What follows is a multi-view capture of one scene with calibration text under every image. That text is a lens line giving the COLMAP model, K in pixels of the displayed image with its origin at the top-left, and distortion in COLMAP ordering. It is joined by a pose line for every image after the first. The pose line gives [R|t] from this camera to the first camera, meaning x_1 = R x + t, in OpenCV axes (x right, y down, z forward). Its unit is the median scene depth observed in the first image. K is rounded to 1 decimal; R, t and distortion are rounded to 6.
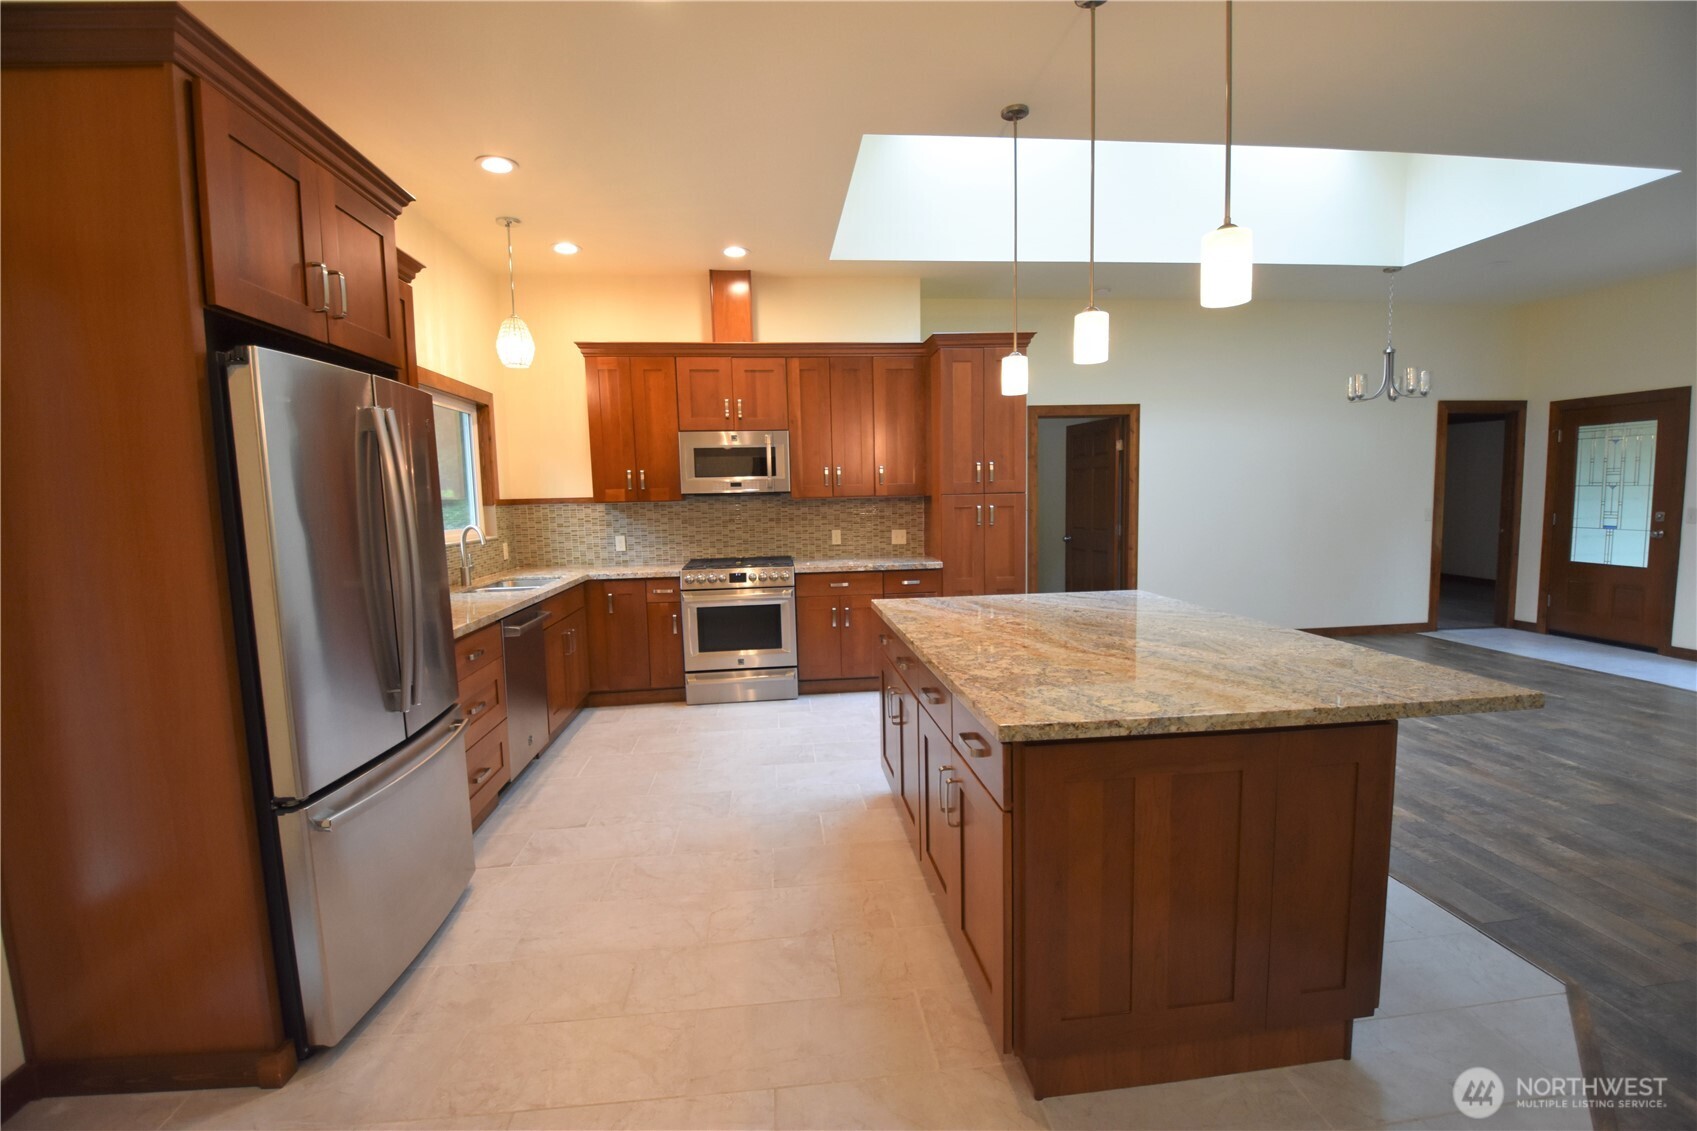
lens RADIAL K [[750.3, 0, 853.4], [0, 750.3, 576.3], [0, 0, 1]] dist [-0.010324, -0.008355]
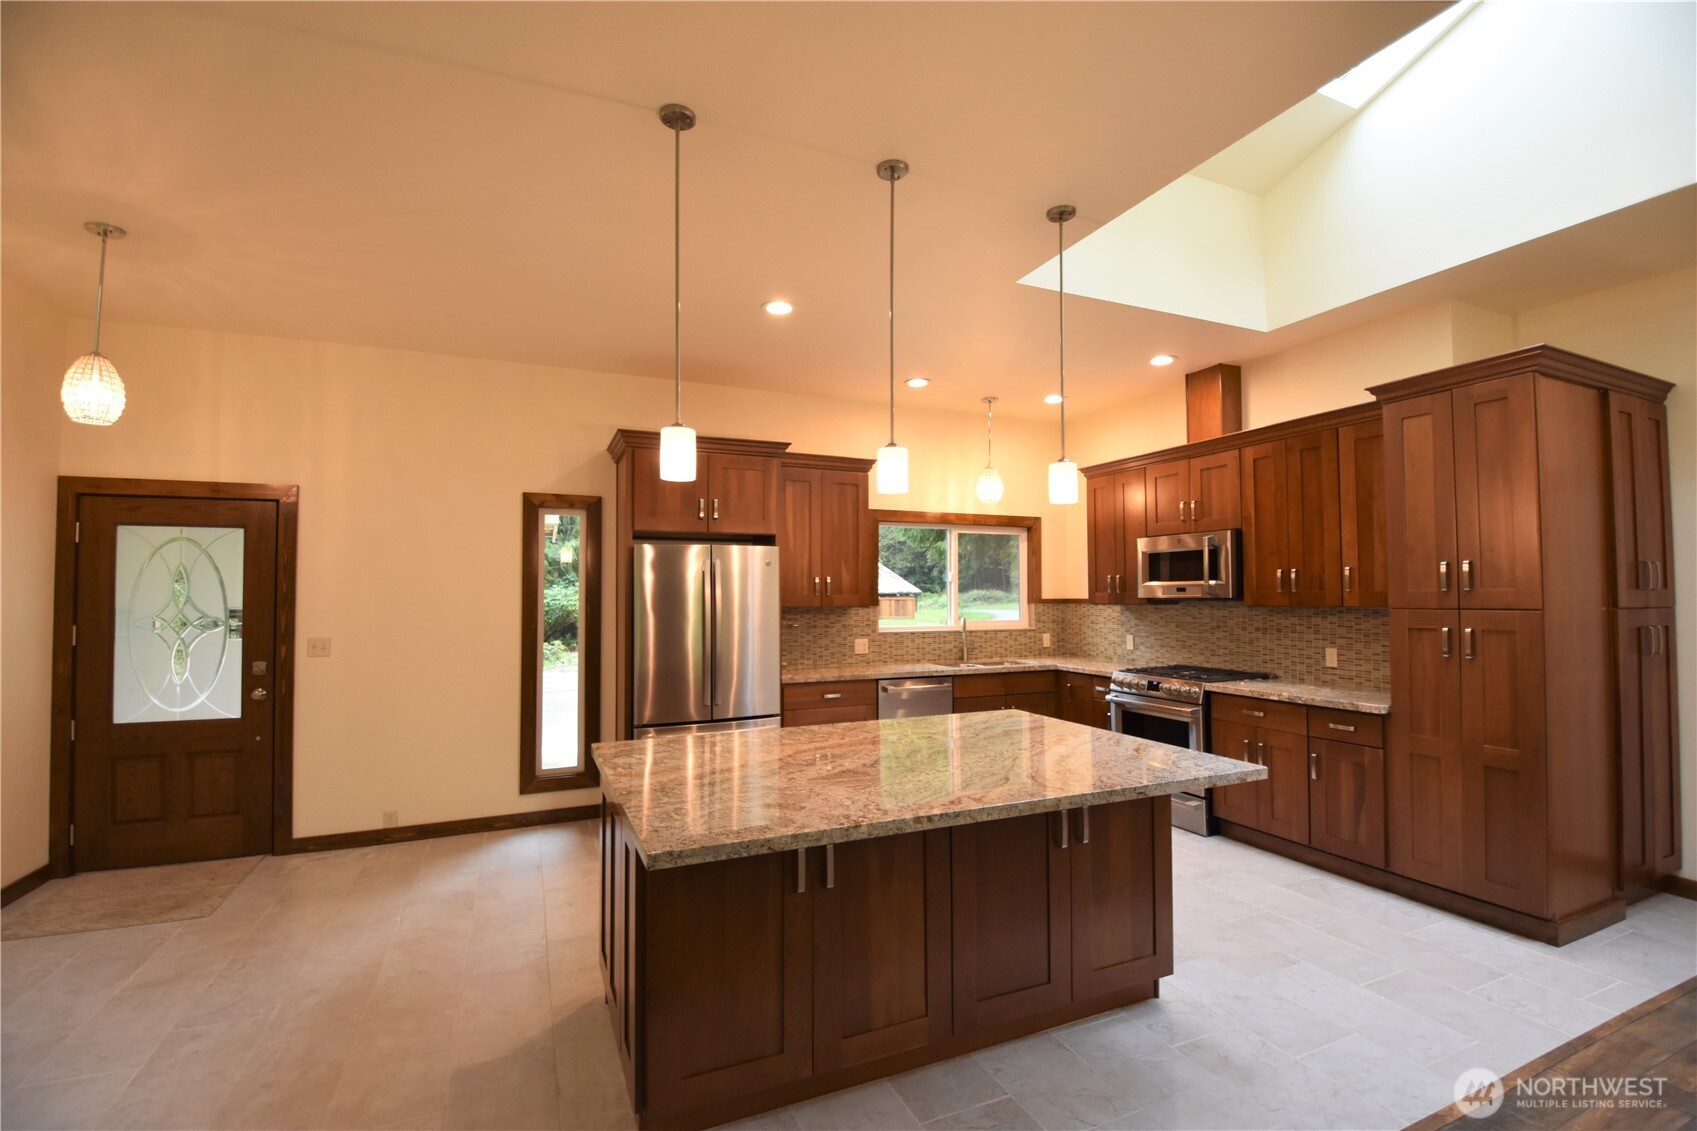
lens RADIAL K [[750.3, 0, 837.7], [0, 750.3, 570.4], [0, 0, 1]] dist [-0.010324, -0.008355]
pose [[0.287337, -0.009517, -0.957782, 0.623042], [-0.107482, 0.993315, -0.042114, -0.058854], [0.951780, 0.115045, 0.284393, 0.304501]]
